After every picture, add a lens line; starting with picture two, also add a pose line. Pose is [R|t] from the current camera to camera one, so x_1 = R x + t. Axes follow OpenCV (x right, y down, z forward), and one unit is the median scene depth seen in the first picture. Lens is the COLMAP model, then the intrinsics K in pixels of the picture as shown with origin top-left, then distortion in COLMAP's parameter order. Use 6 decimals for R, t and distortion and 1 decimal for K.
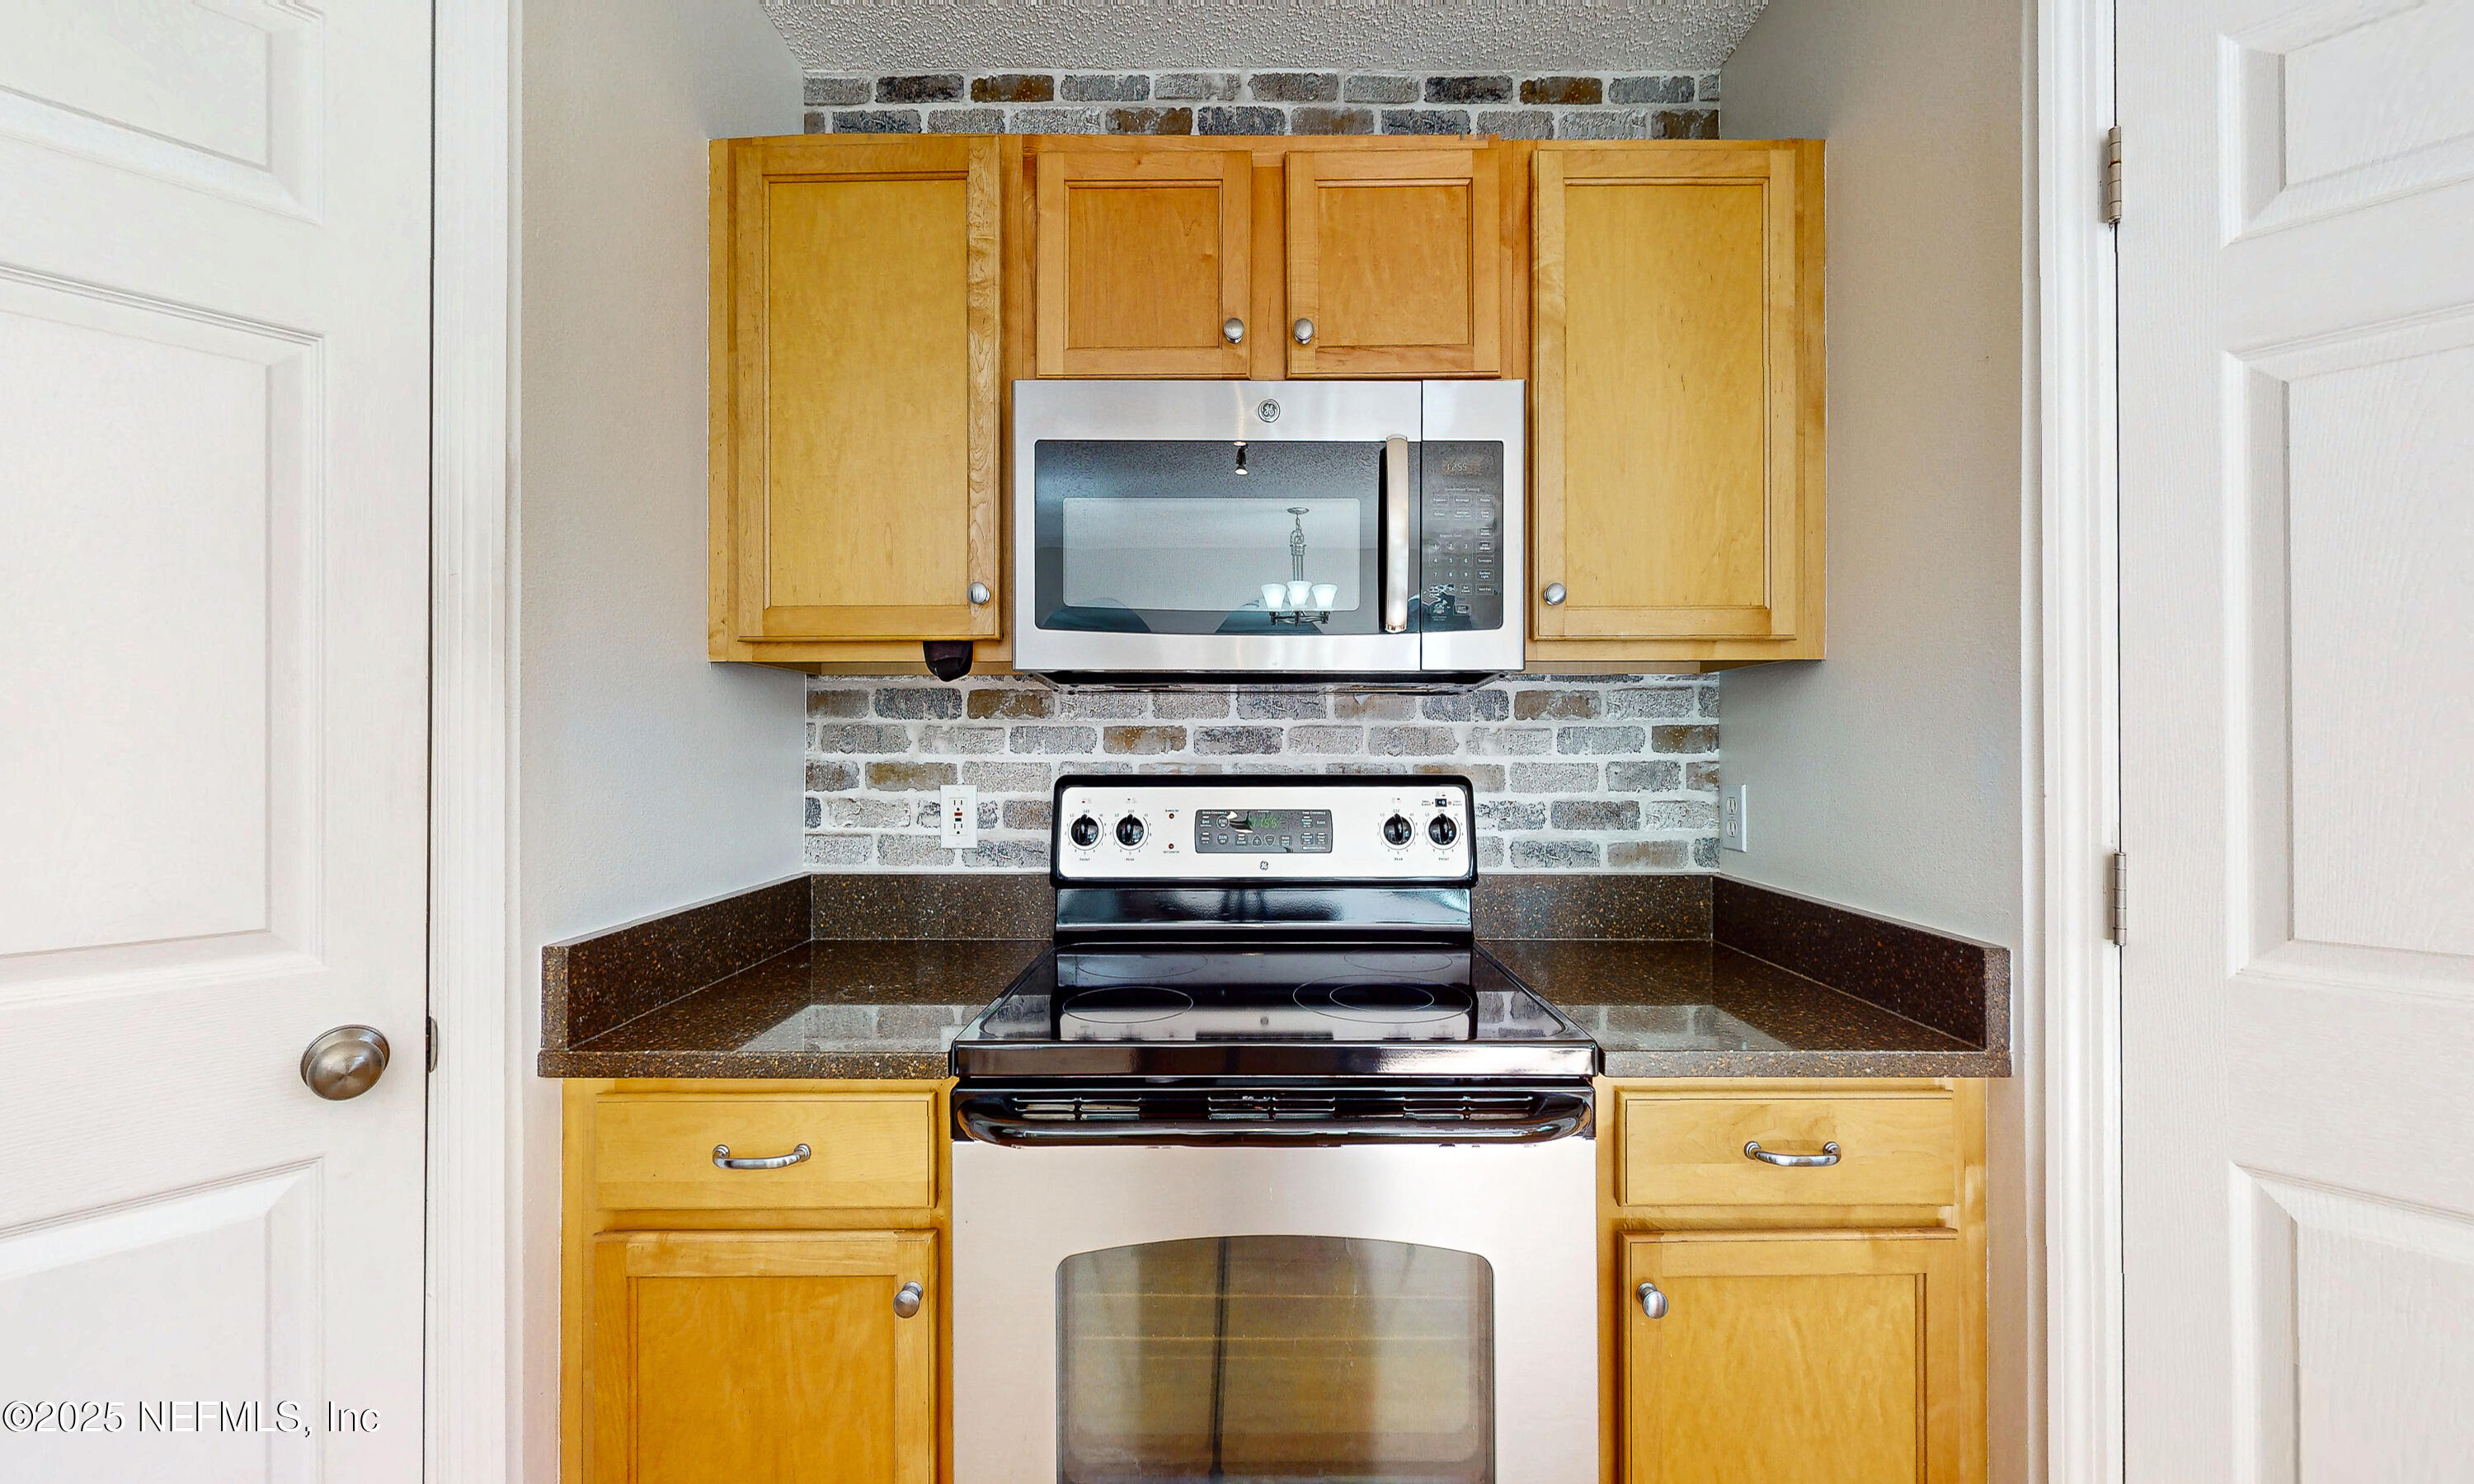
lens RADIAL K [[916.6, 0, 1239.4], [0, 916.6, 743.6], [0, 0, 1]] dist [-0.000206, -0.000025]
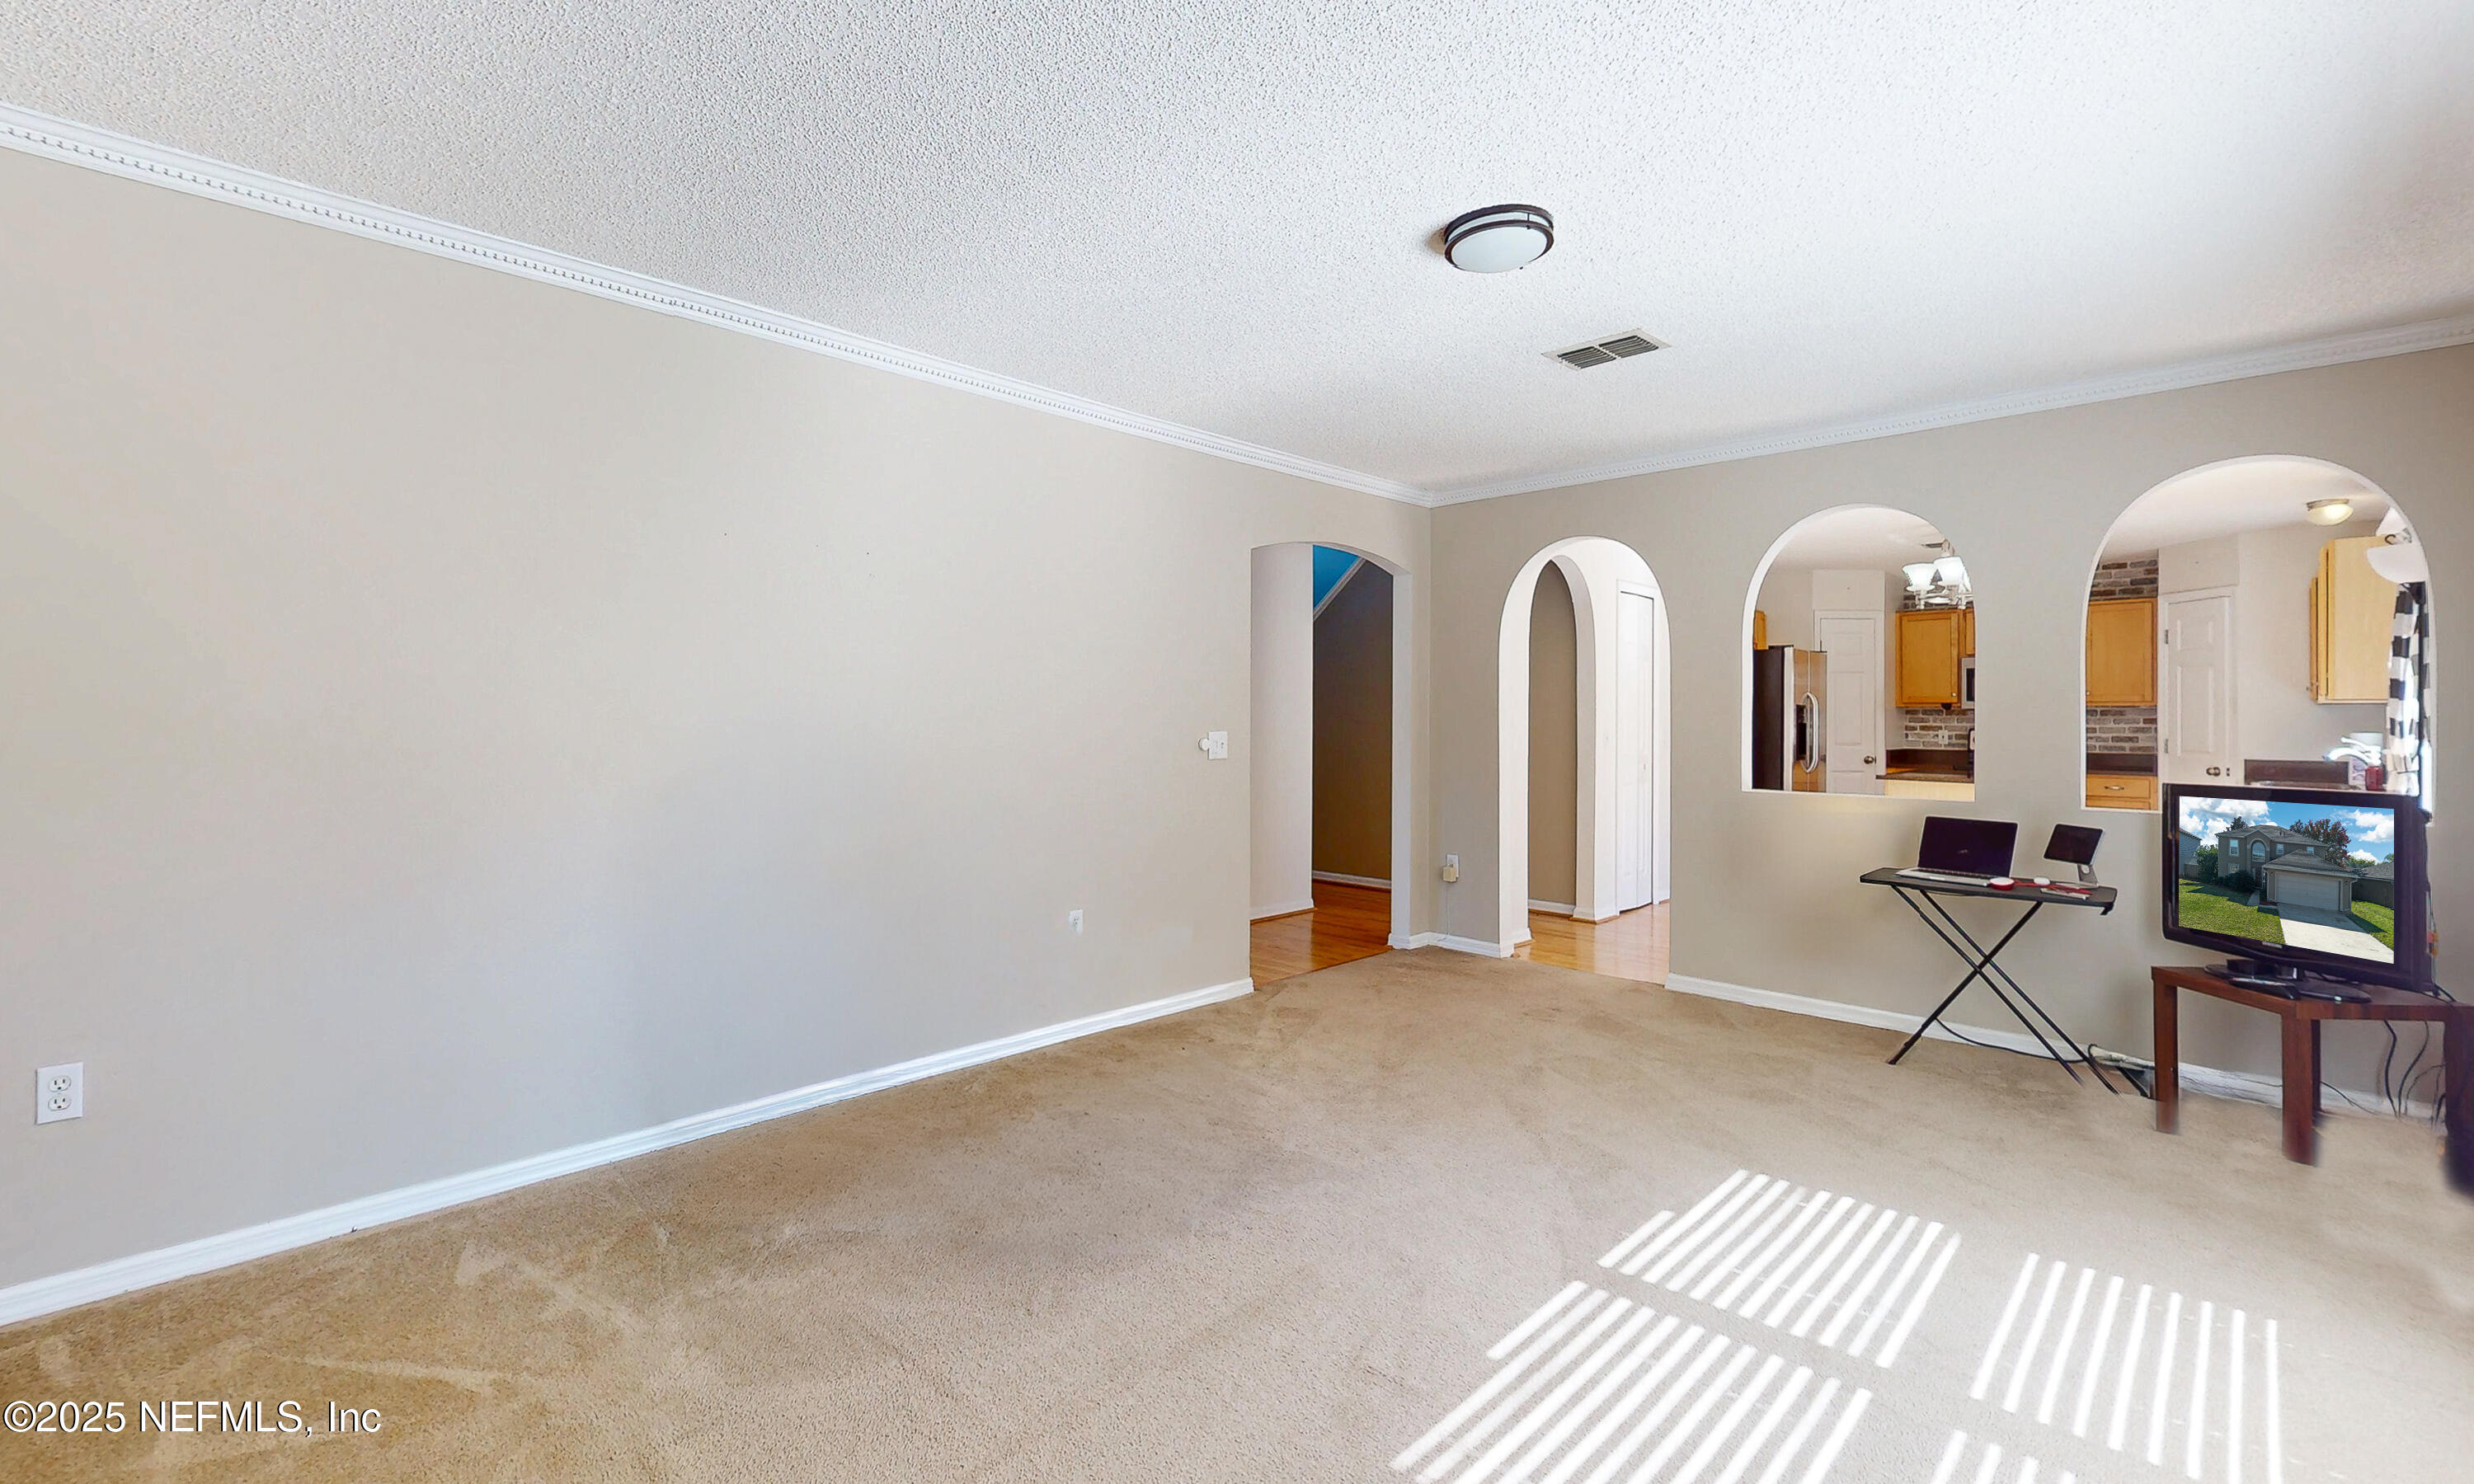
lens RADIAL K [[1085.2, 0, 1188.3], [0, 1085.2, 711.6], [0, 0, 1]] dist [0.000667, -0.001569]
pose [[0.704628, -0.000622, -0.709577, 0.928845], [-0.003633, 0.999983, -0.004484, -0.012283], [0.709568, 0.005738, 0.704614, -5.767503]]
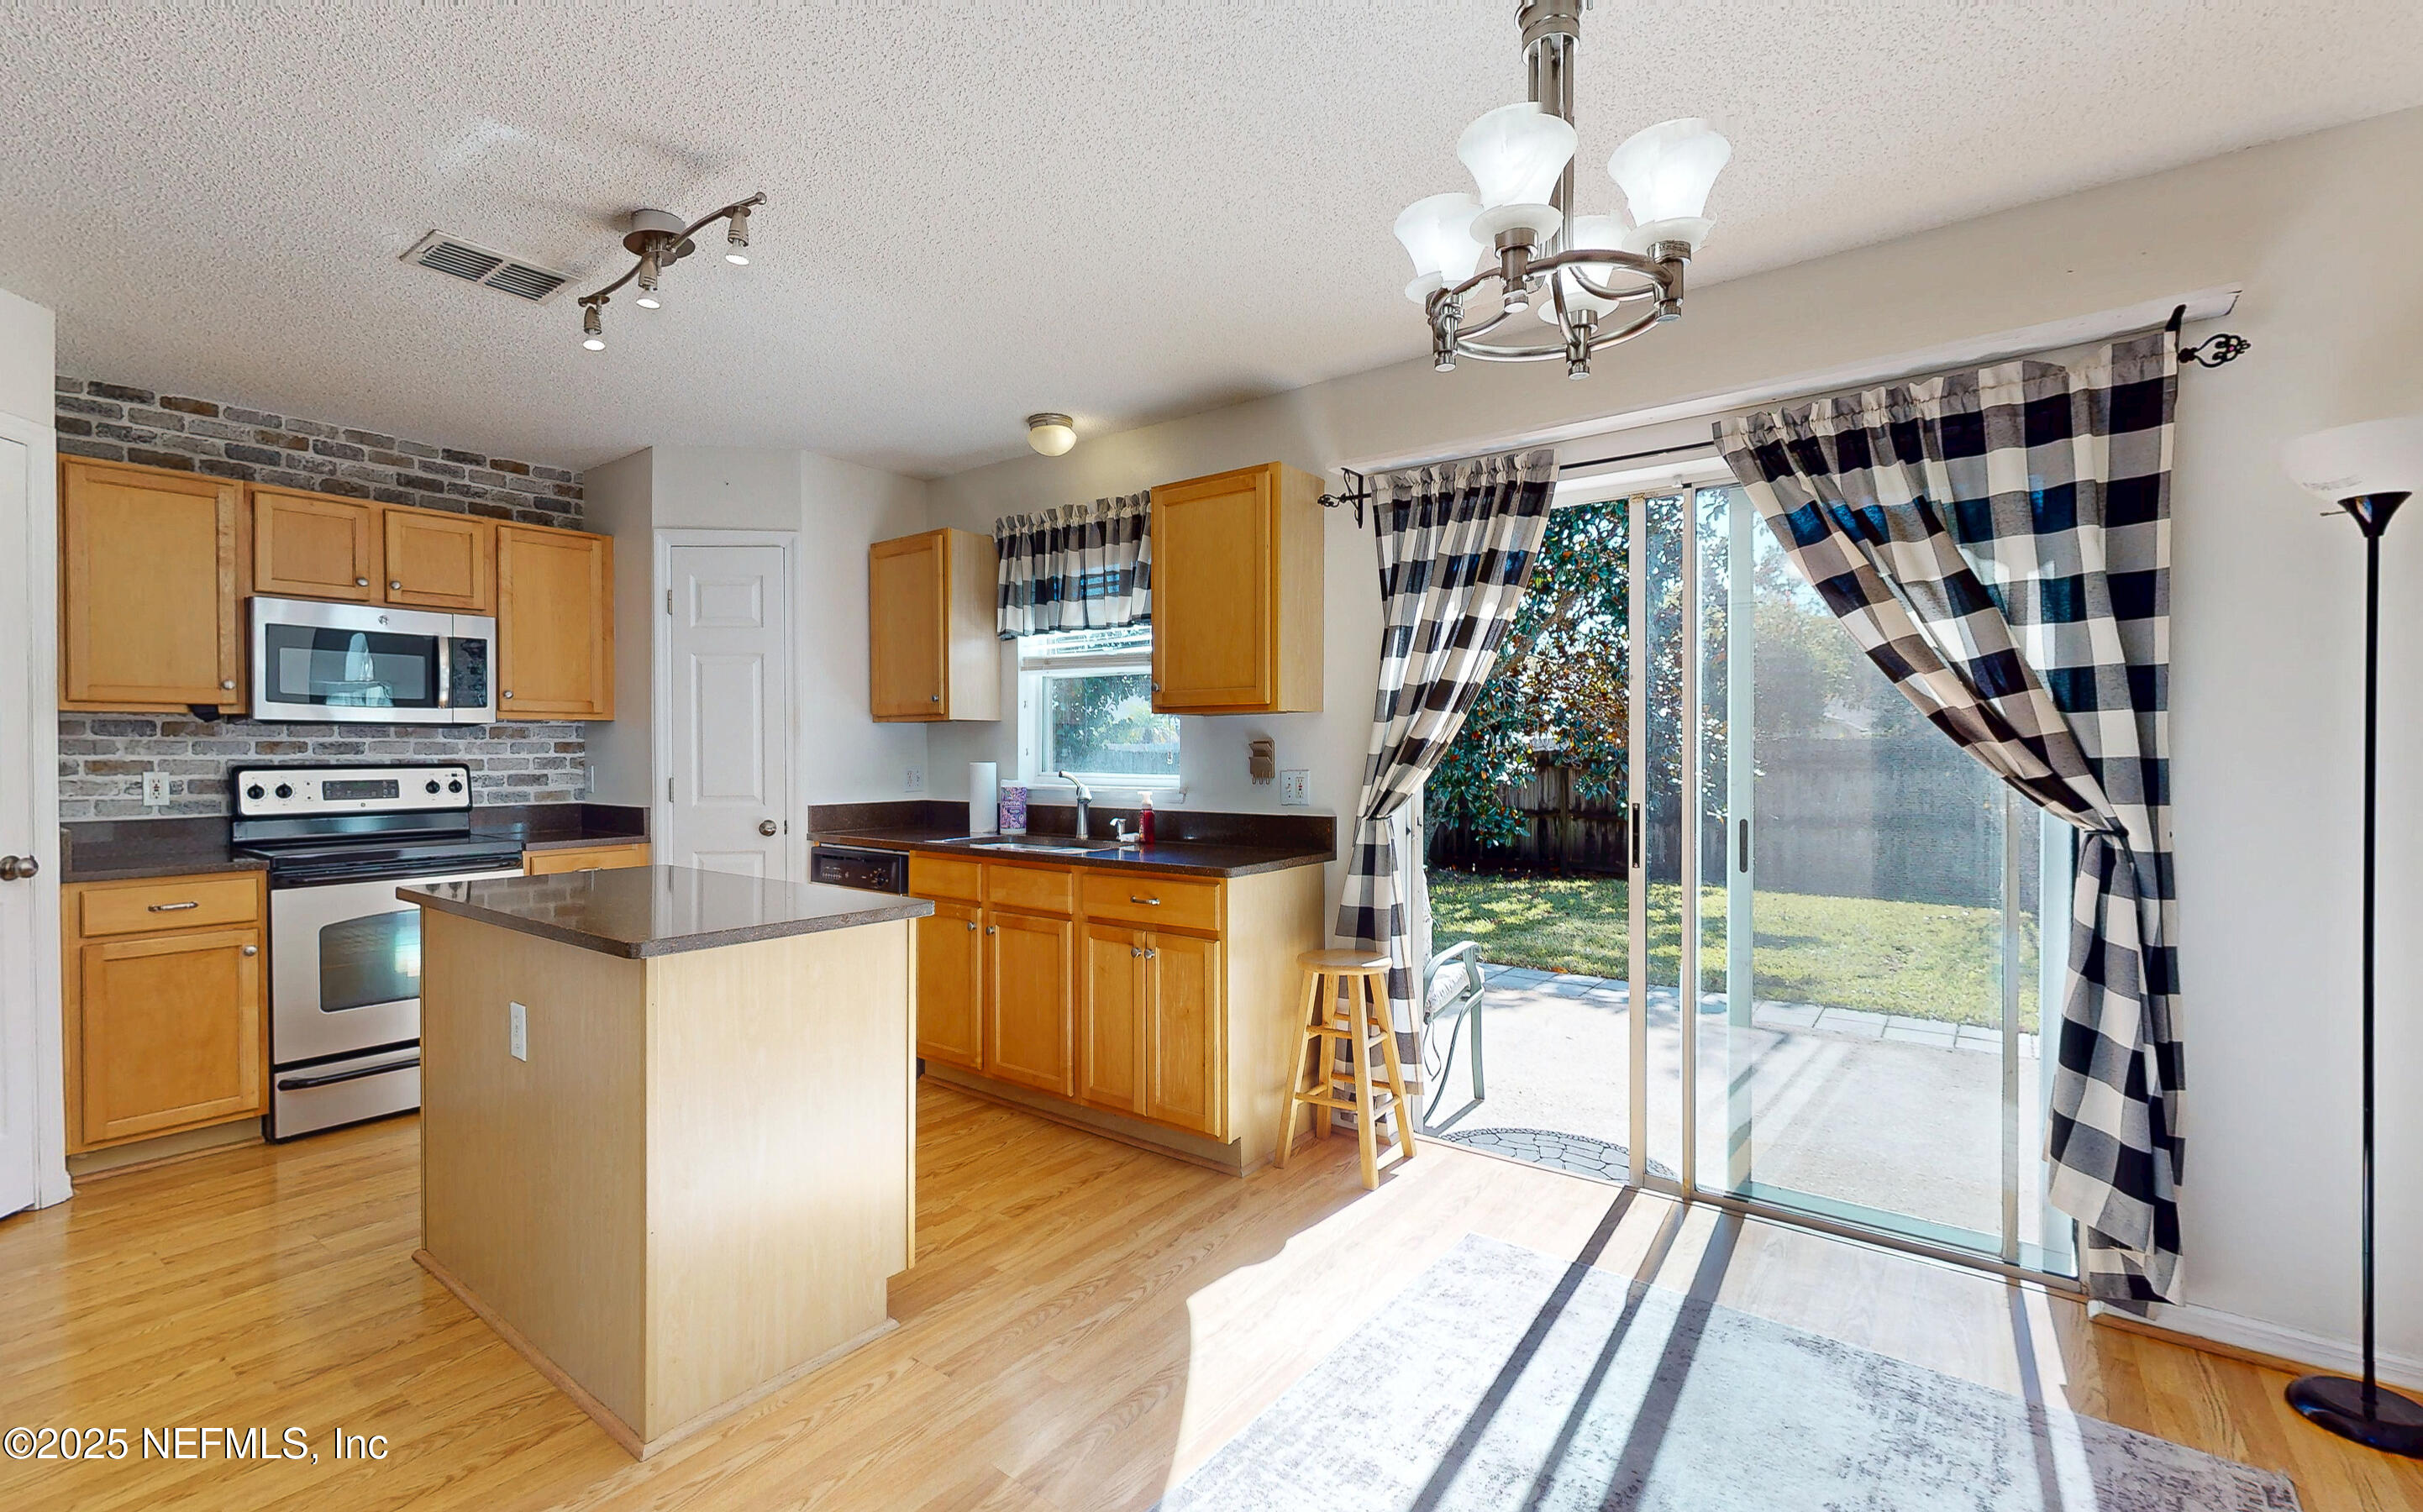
lens RADIAL K [[1076.2, 0, 1194.6], [0, 1076.2, 761.4], [0, 0, 1]] dist [-0.006865, -0.000294]
pose [[0.622371, -0.009545, 0.782664, -0.731029], [-0.001497, 0.999909, 0.013385, -0.009415], [-0.782721, -0.009502, 0.622300, -2.134866]]
